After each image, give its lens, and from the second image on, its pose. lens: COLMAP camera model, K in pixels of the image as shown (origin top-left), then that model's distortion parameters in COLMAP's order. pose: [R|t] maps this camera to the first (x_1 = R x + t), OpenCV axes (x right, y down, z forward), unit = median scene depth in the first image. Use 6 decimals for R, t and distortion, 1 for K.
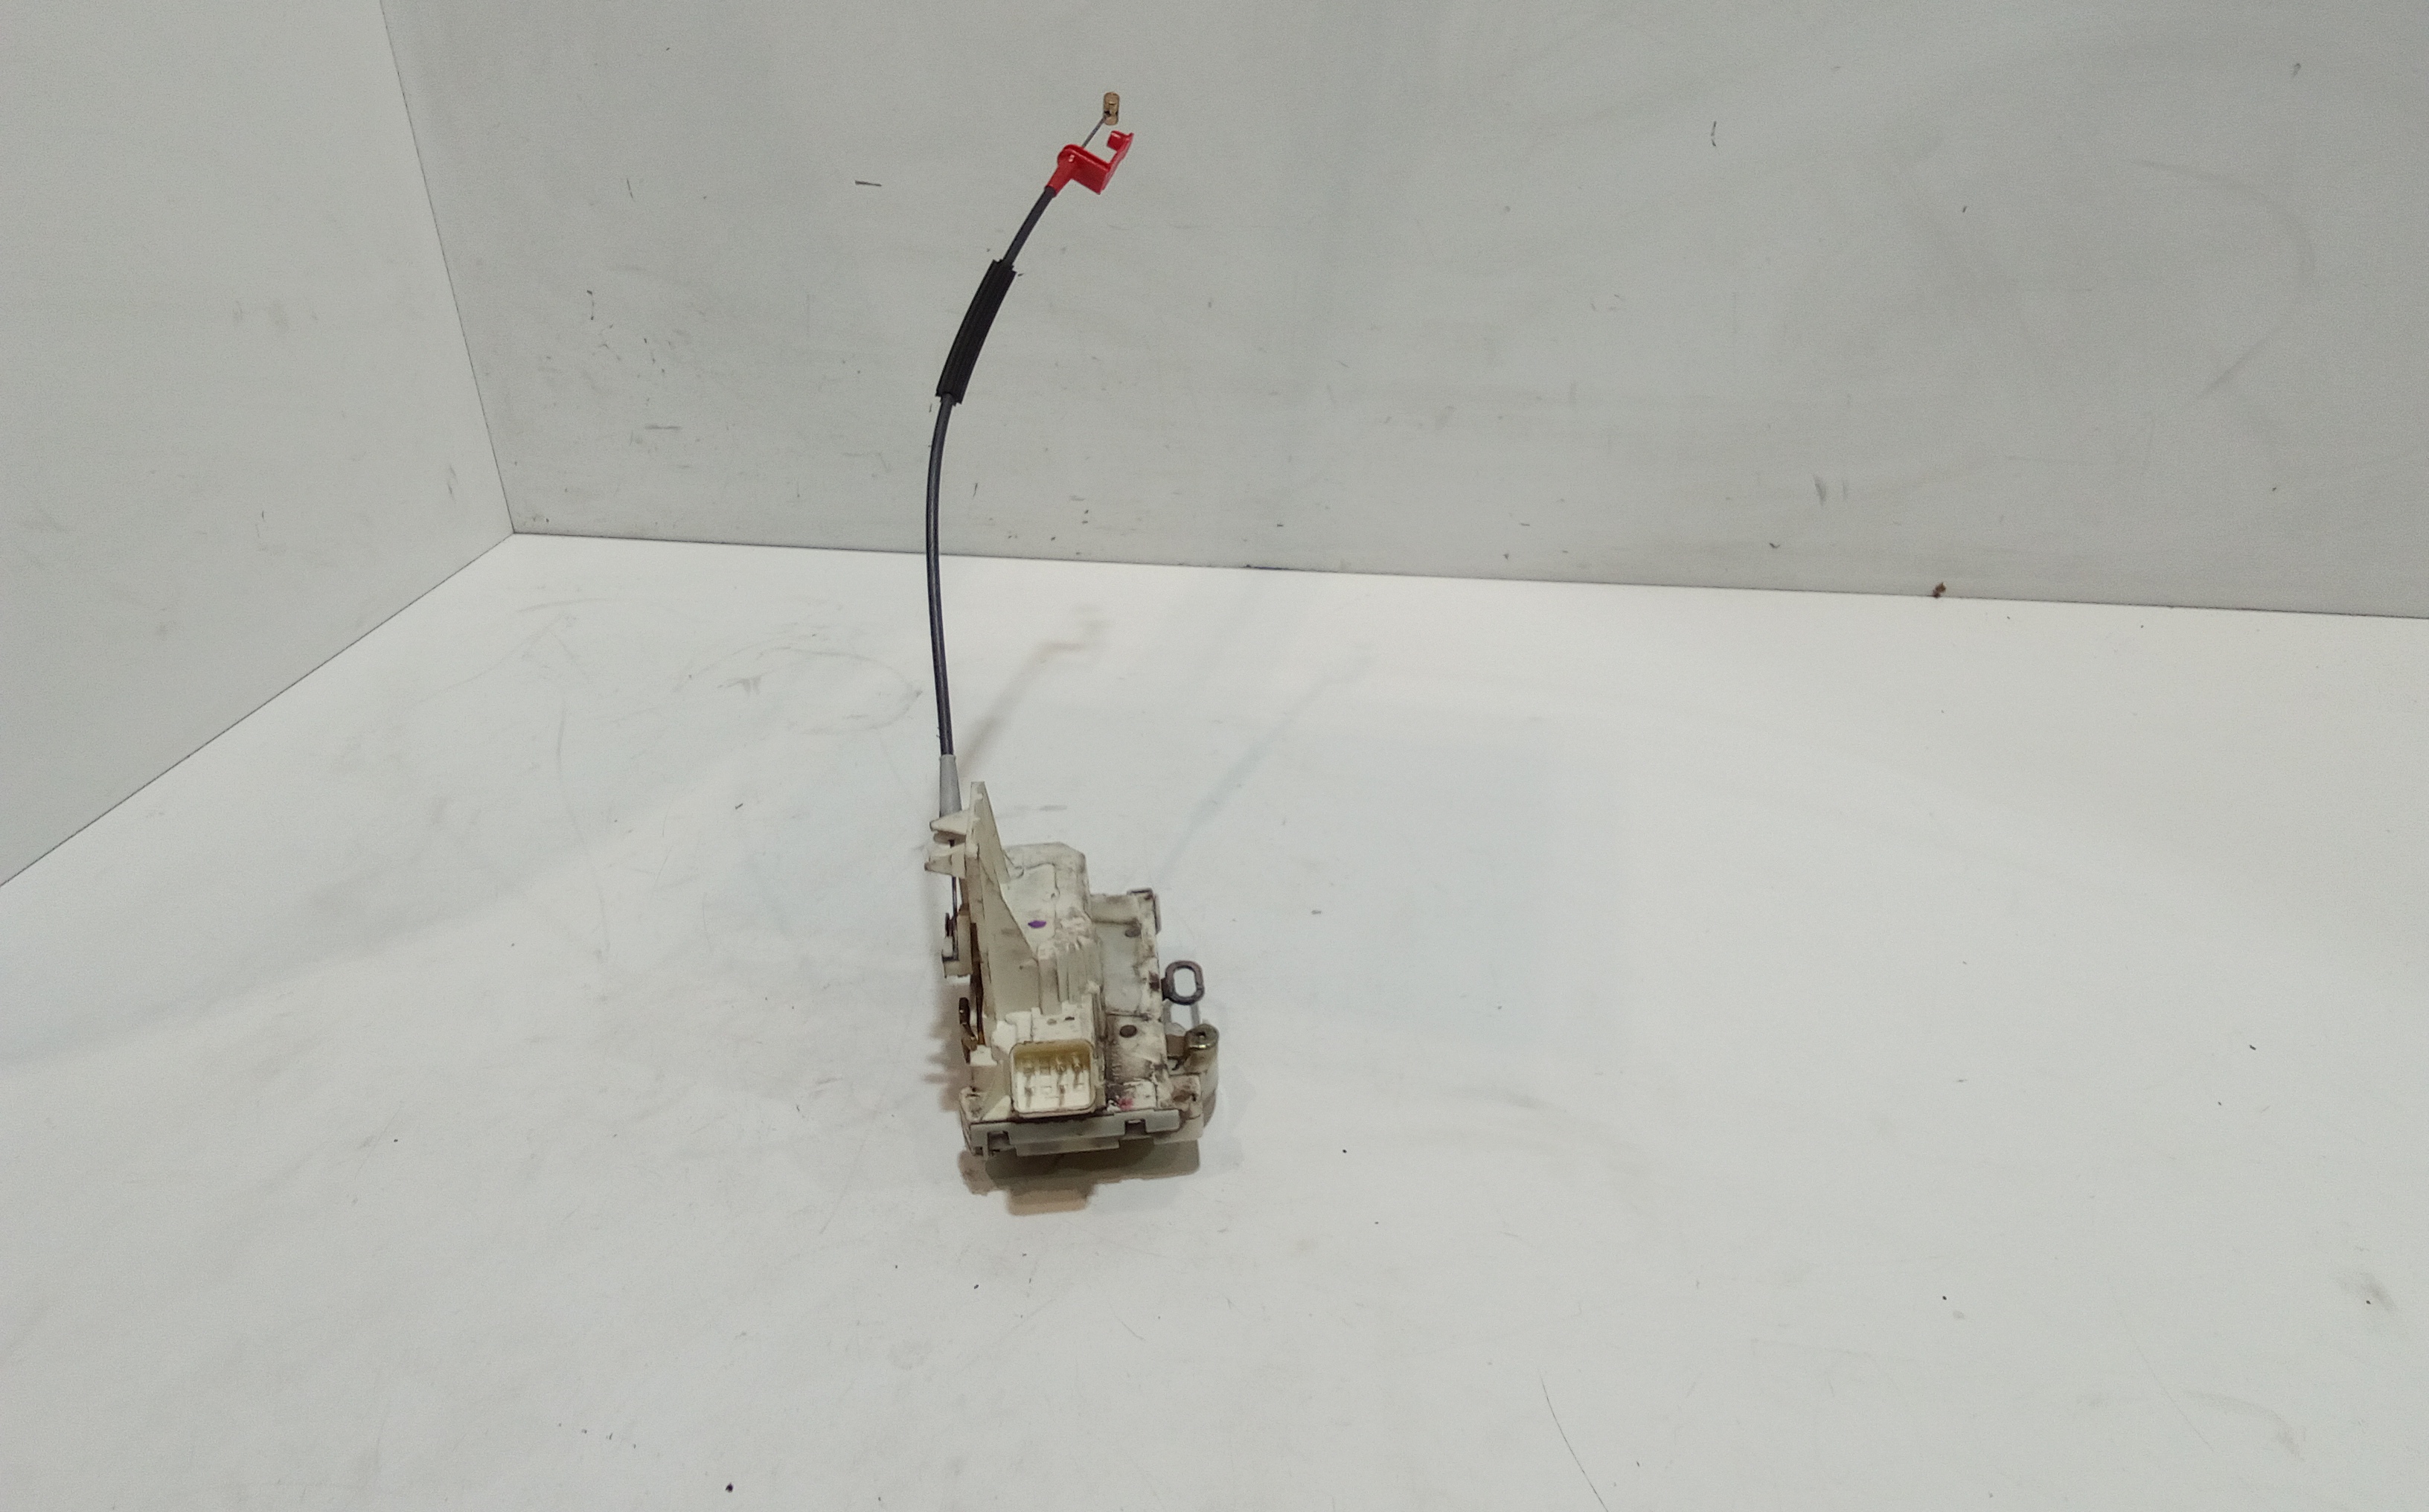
lens RADIAL K [[1692.2, 0, 1247.5], [0, 1692.2, 744.7], [0, 0, 1]] dist [0.073636, -0.065135]
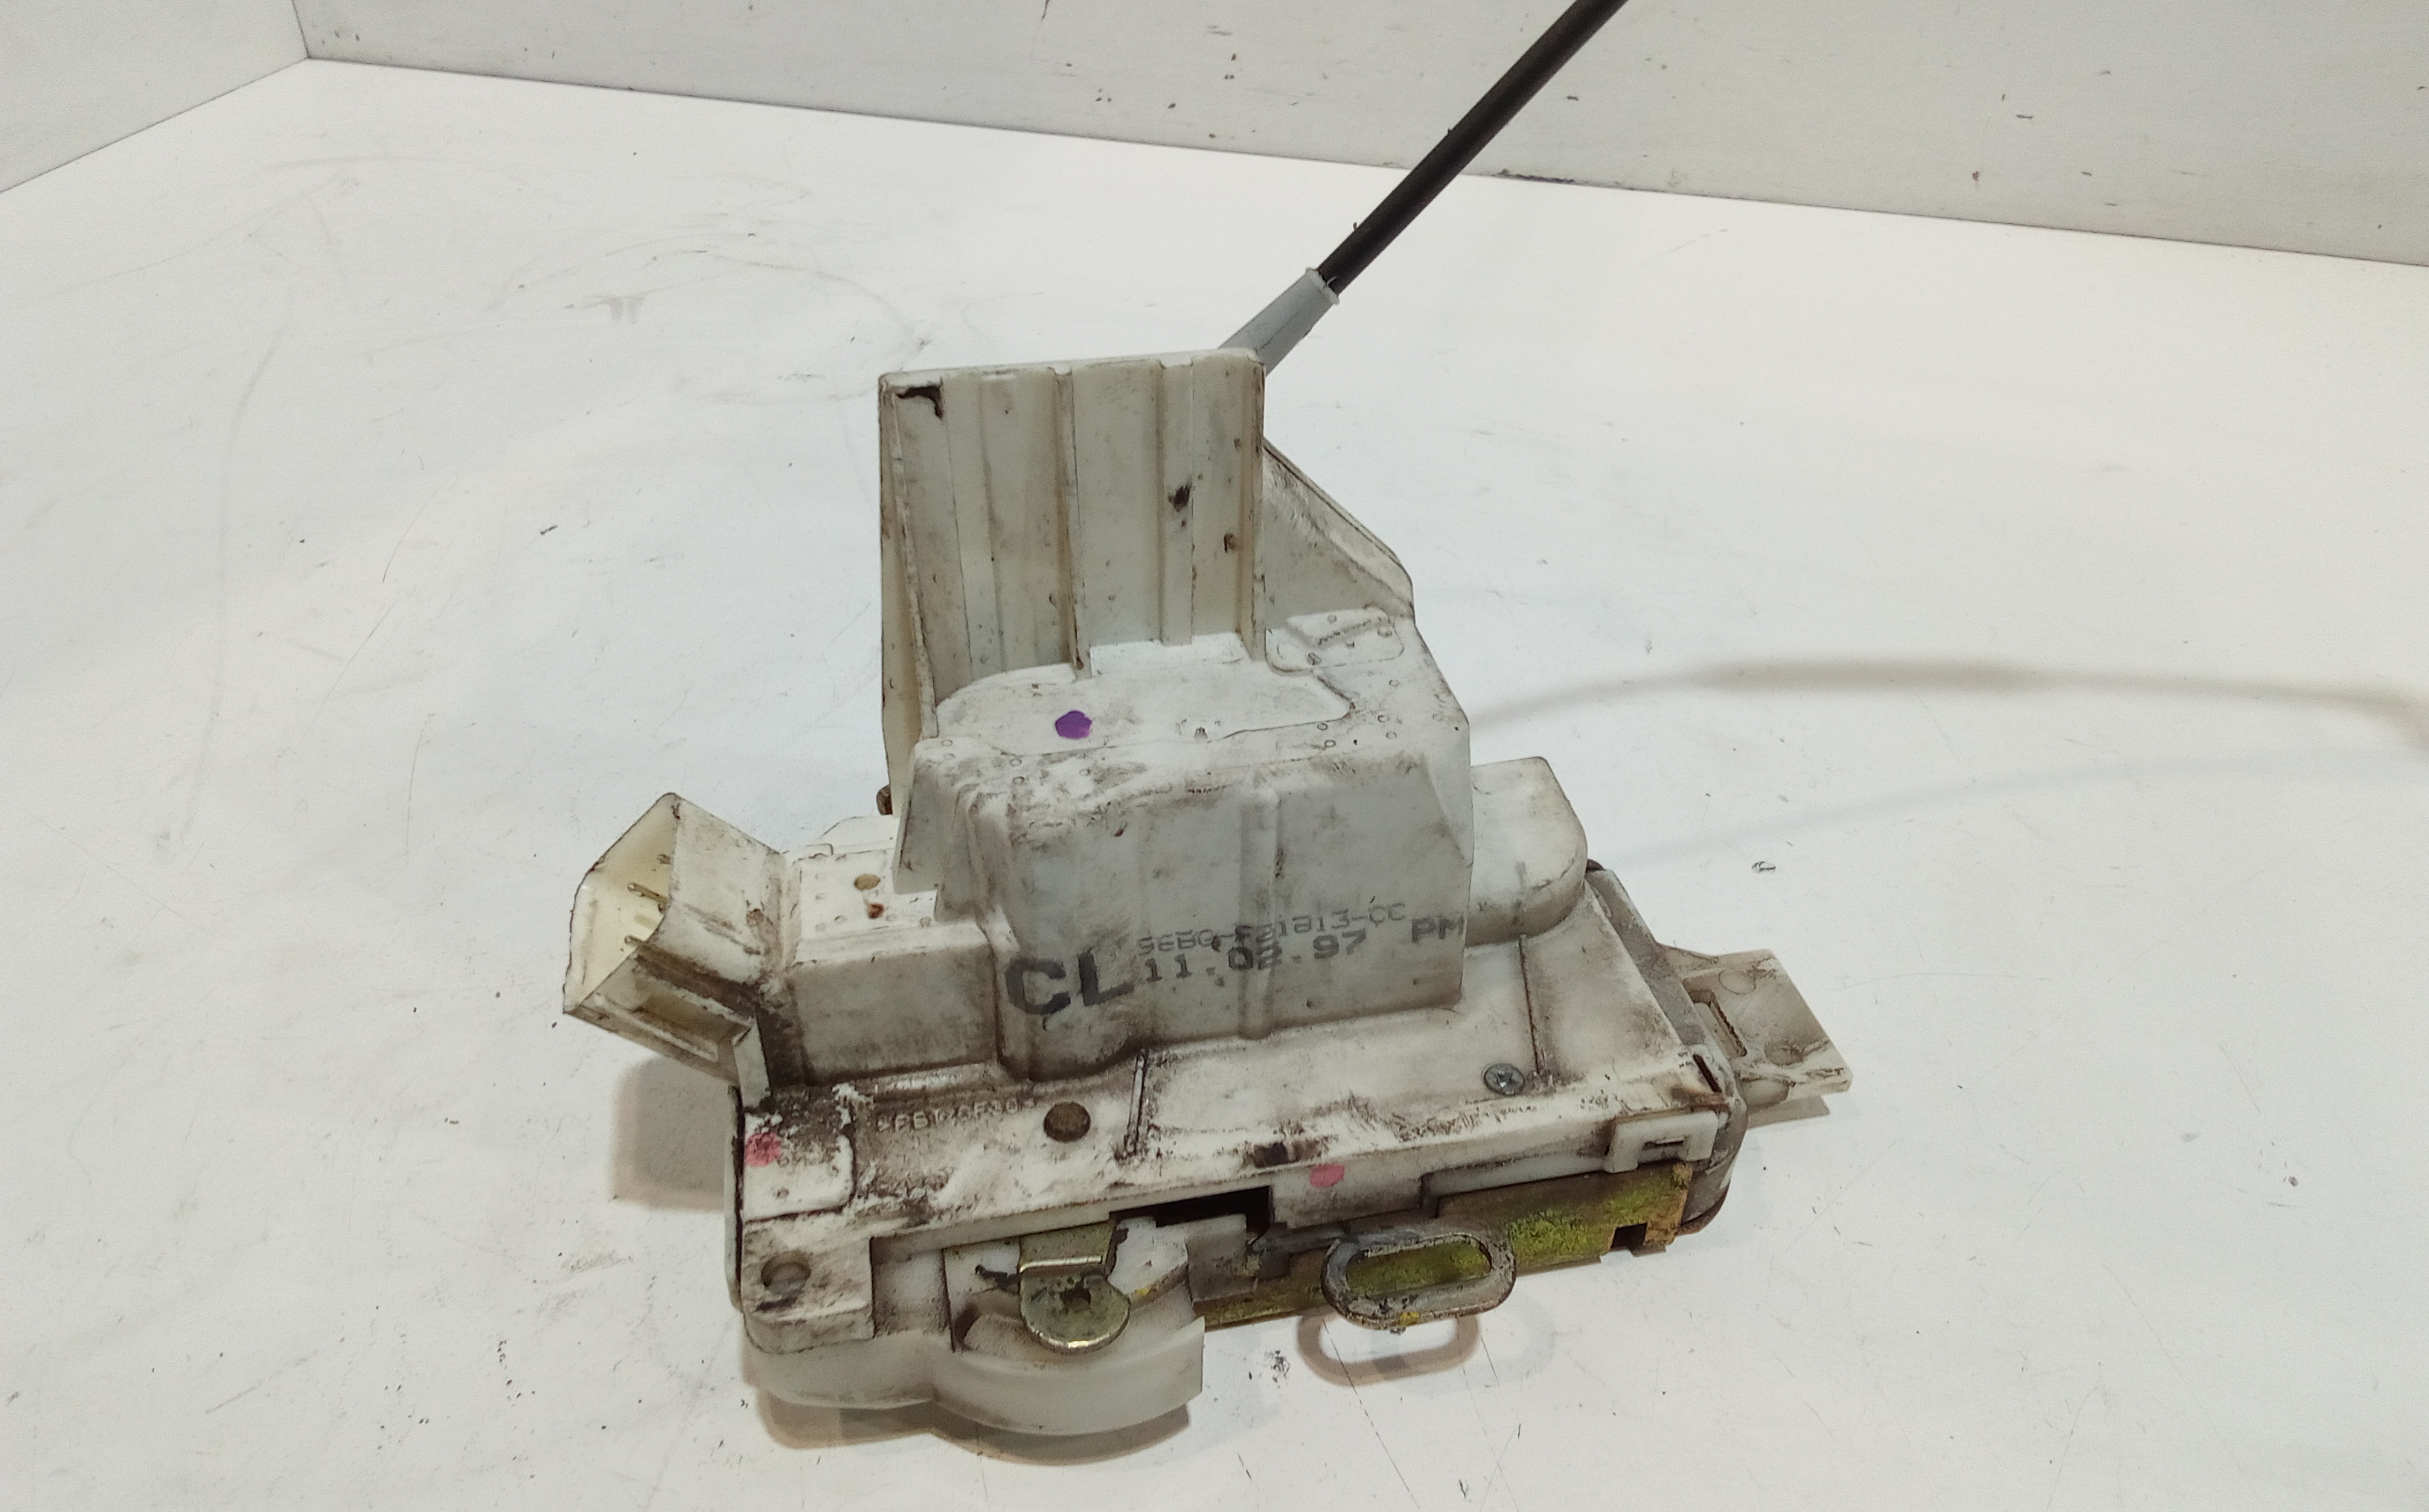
lens RADIAL K [[1695.7, 0, 1238.9], [0, 1695.7, 757.2], [0, 0, 1]] dist [0.046163, -0.068308]
pose [[0.996843, 0.074663, -0.027008, -0.100443], [-0.069636, 0.985561, 0.154339, 0.013739], [0.038142, -0.151971, 0.987649, 0.653825]]
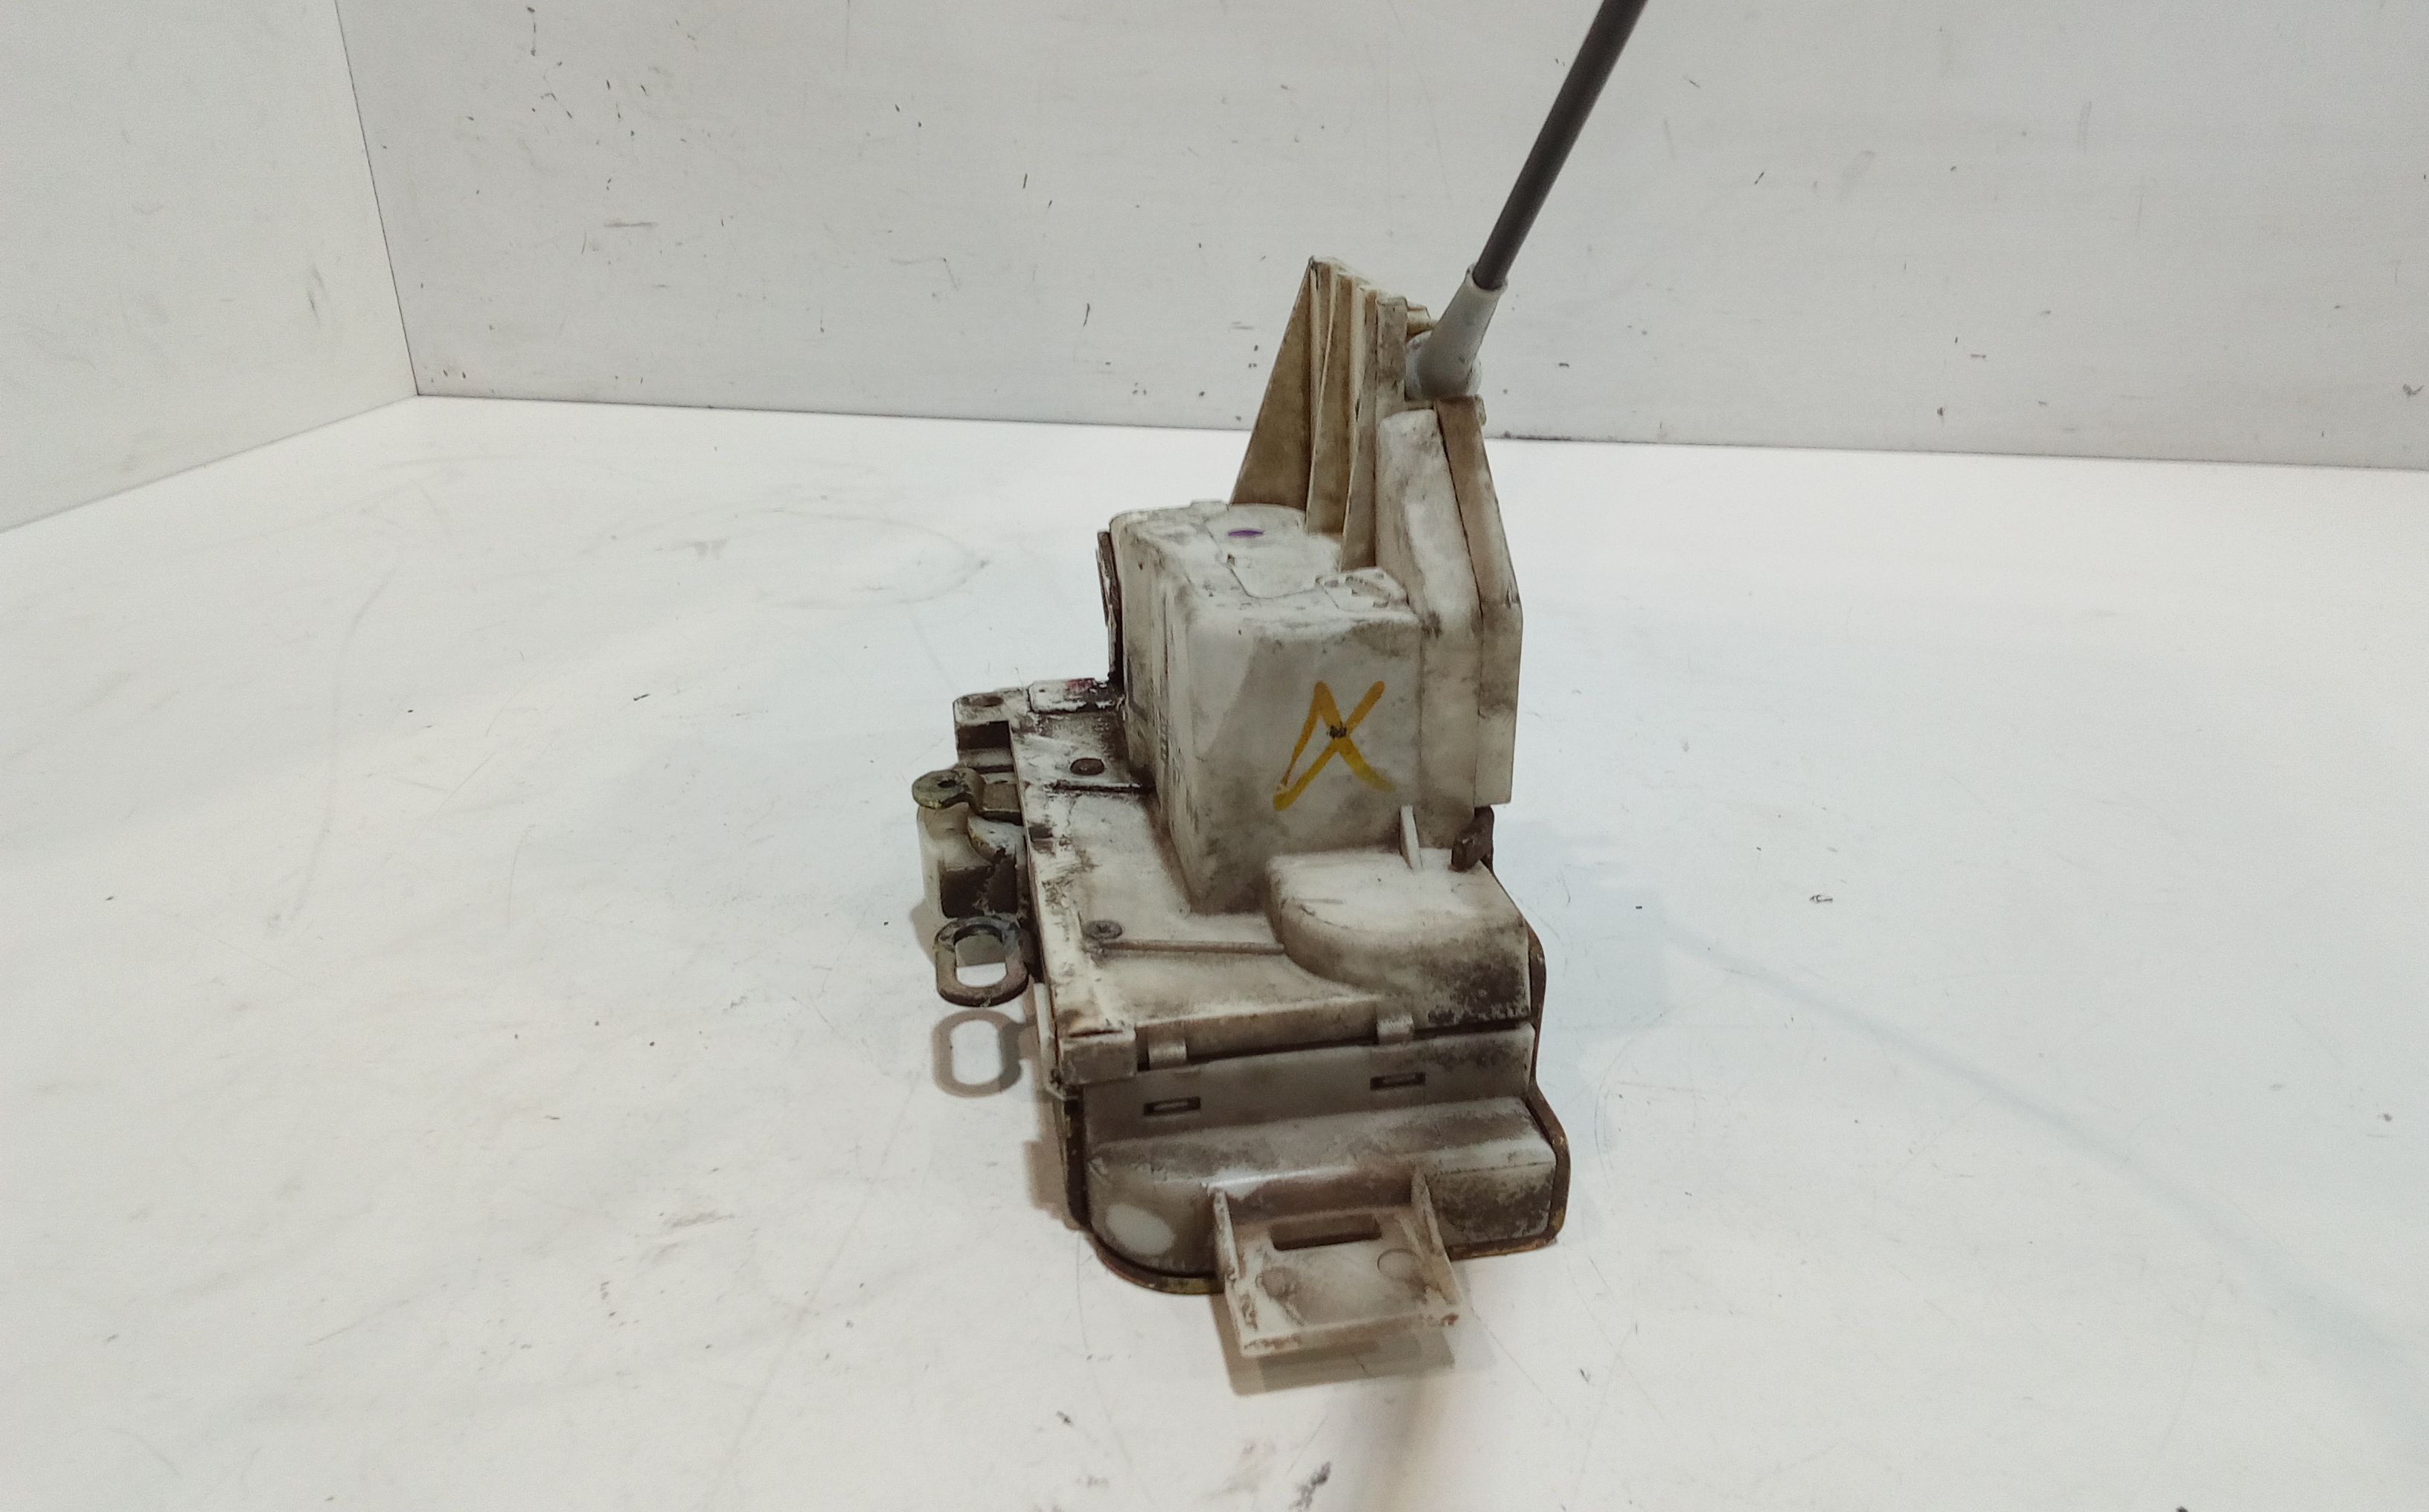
lens RADIAL K [[1697.0, 0, 1232.8], [0, 1697.0, 750.2], [0, 0, 1]] dist [0.064240, -0.098718]
pose [[0.998115, 0.031698, -0.052547, -0.109401], [-0.036362, 0.995248, -0.090332, 0.124207], [0.049434, 0.092073, 0.994524, 0.621674]]
